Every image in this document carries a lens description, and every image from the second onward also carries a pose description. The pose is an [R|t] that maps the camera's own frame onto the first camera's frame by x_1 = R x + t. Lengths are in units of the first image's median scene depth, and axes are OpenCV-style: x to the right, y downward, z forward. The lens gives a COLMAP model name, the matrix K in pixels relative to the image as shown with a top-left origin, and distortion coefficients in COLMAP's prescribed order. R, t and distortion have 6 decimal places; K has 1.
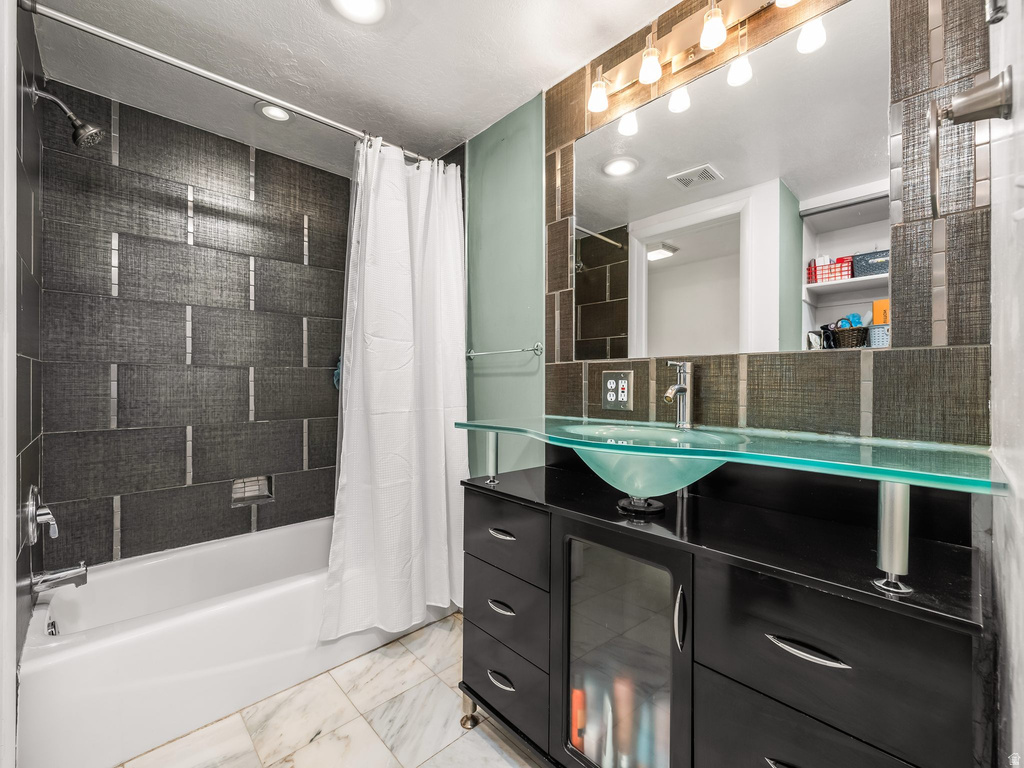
lens RADIAL K [[430.8, 0, 512.2], [0, 430.8, 382.8], [0, 0, 1]] dist [-0.002768, 0.001640]
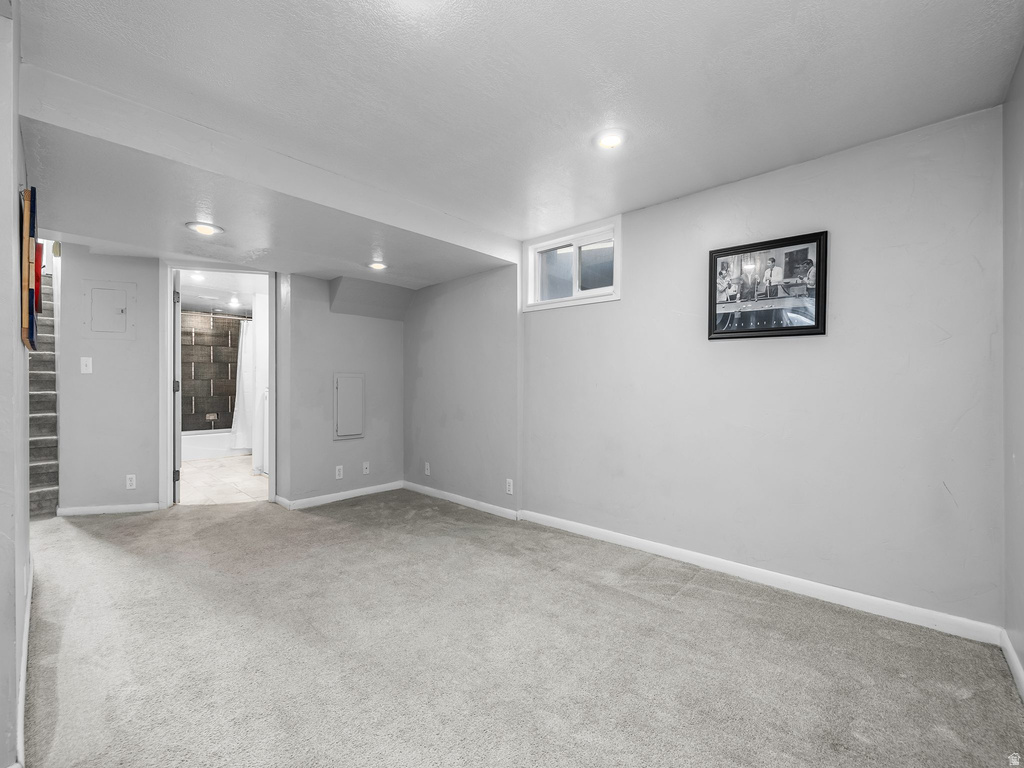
lens RADIAL K [[430.8, 0, 510.9], [0, 430.8, 387.9], [0, 0, 1]] dist [-0.002768, 0.001640]
pose [[0.998014, 0.002129, 0.062958, 1.580955], [-0.002888, 0.999924, 0.011977, -0.021299], [-0.062928, -0.012135, 0.997944, -2.612753]]
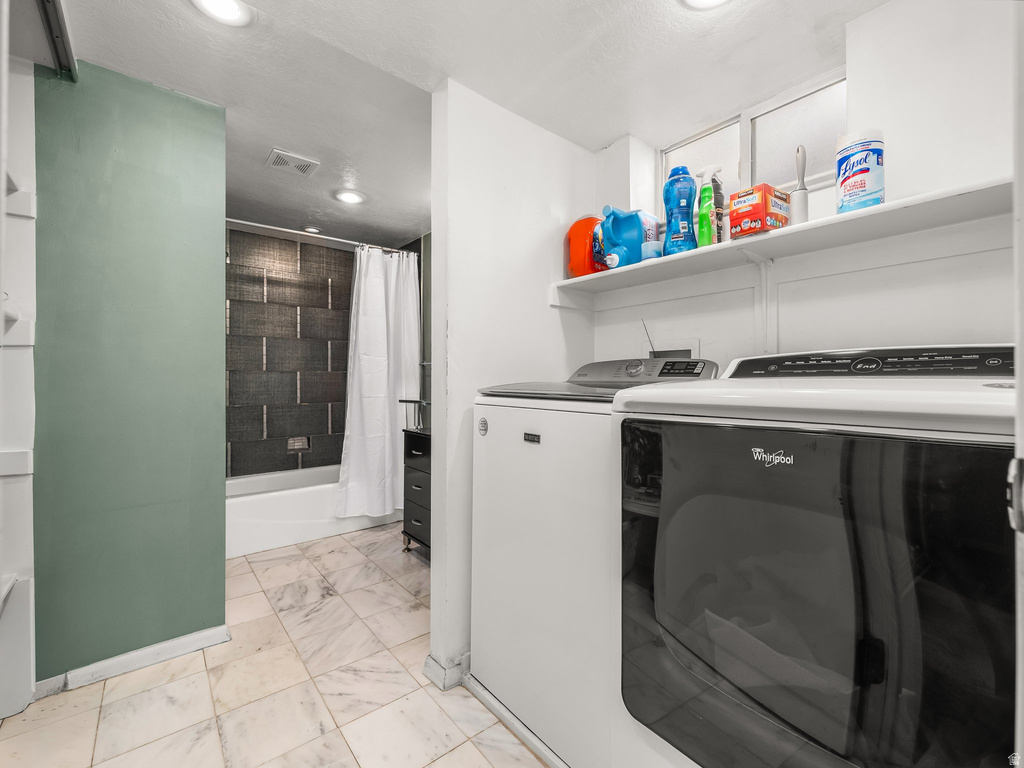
lens RADIAL K [[430.8, 0, 510.2], [0, 430.8, 382.2], [0, 0, 1]] dist [-0.002768, 0.001640]
pose [[0.997601, -0.003243, -0.069150, 0.368750], [0.003102, 0.999993, -0.002140, 0.011963], [0.069156, 0.001920, 0.997604, -0.679854]]
